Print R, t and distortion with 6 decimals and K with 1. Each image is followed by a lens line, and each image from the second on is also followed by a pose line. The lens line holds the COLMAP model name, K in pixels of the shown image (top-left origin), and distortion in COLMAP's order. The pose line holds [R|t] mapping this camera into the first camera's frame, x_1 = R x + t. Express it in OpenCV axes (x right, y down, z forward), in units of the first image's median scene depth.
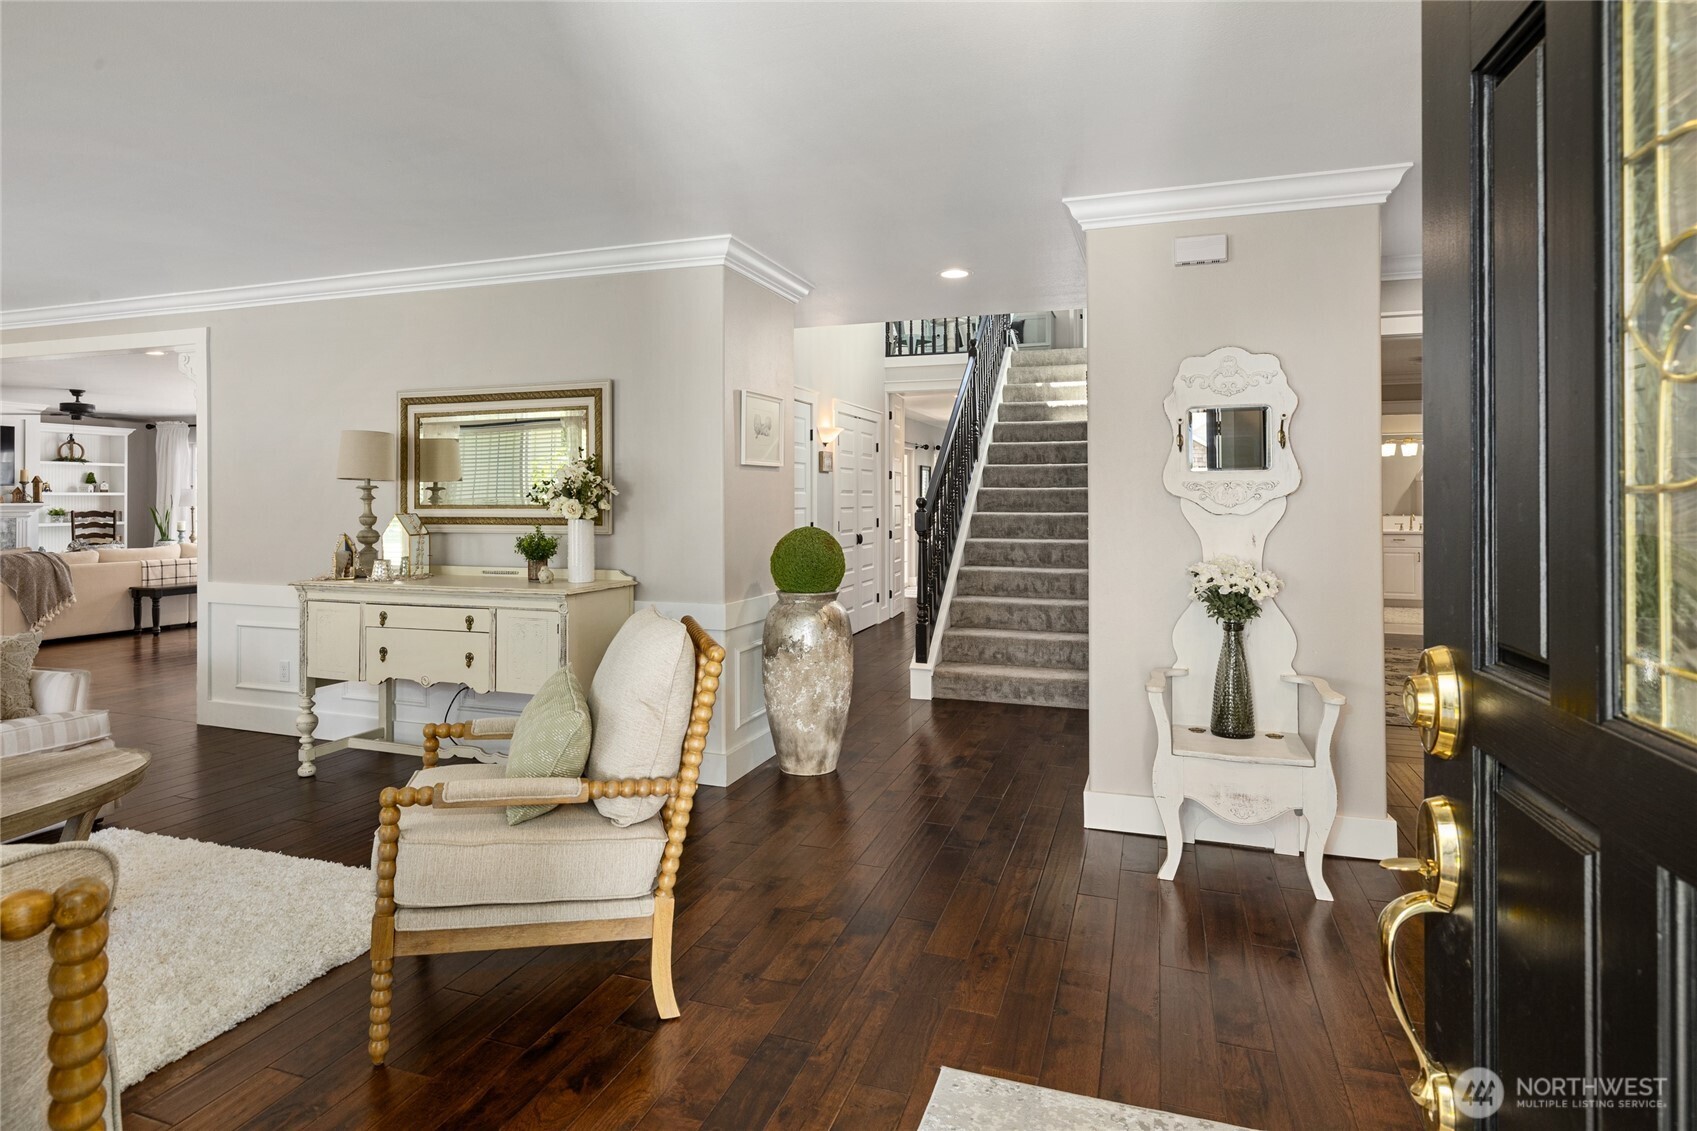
lens RADIAL K [[904.5, 0, 846.6], [0, 904.5, 464.2], [0, 0, 1]] dist [-0.003568, -0.000511]
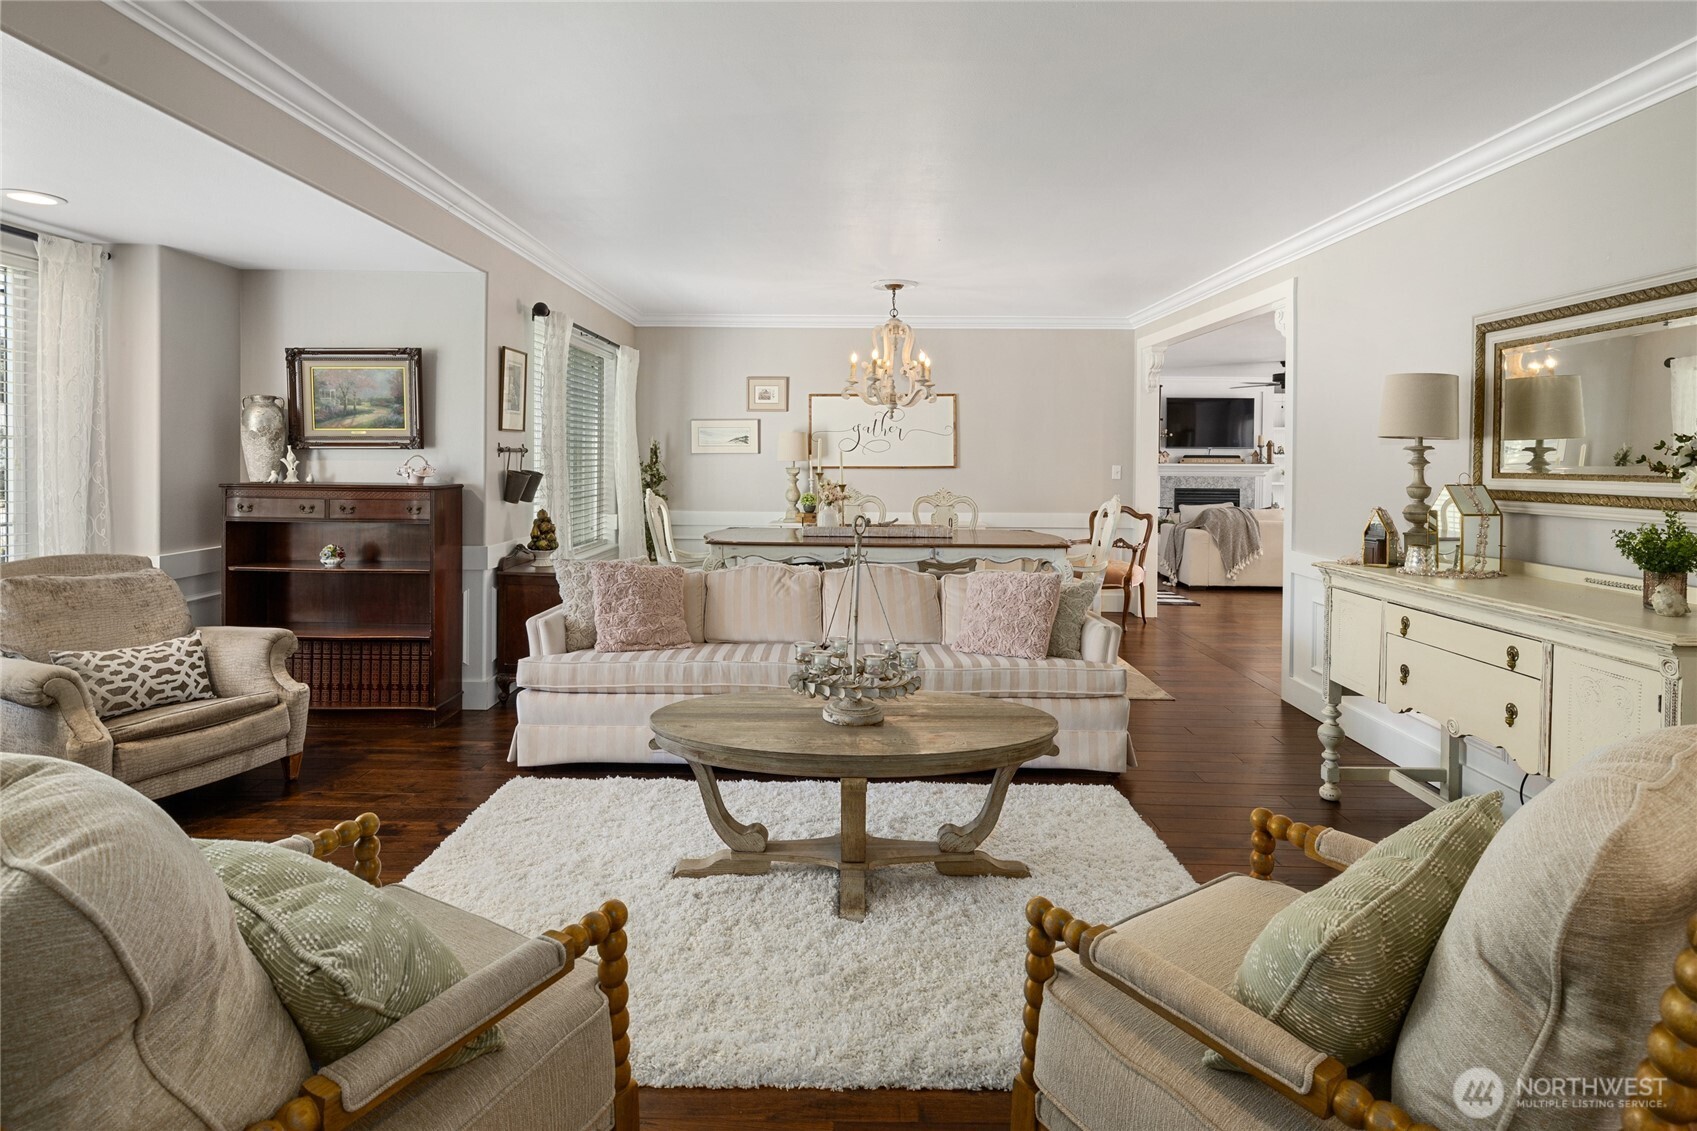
lens RADIAL K [[904.5, 0, 846.6], [0, 904.5, 464.2], [0, 0, 1]] dist [-0.003568, -0.000511]
pose [[0.316033, 0.010754, -0.948687, 0.035675], [0.028364, 0.999382, 0.020777, 0.009649], [0.948324, -0.033475, 0.315532, 0.306118]]
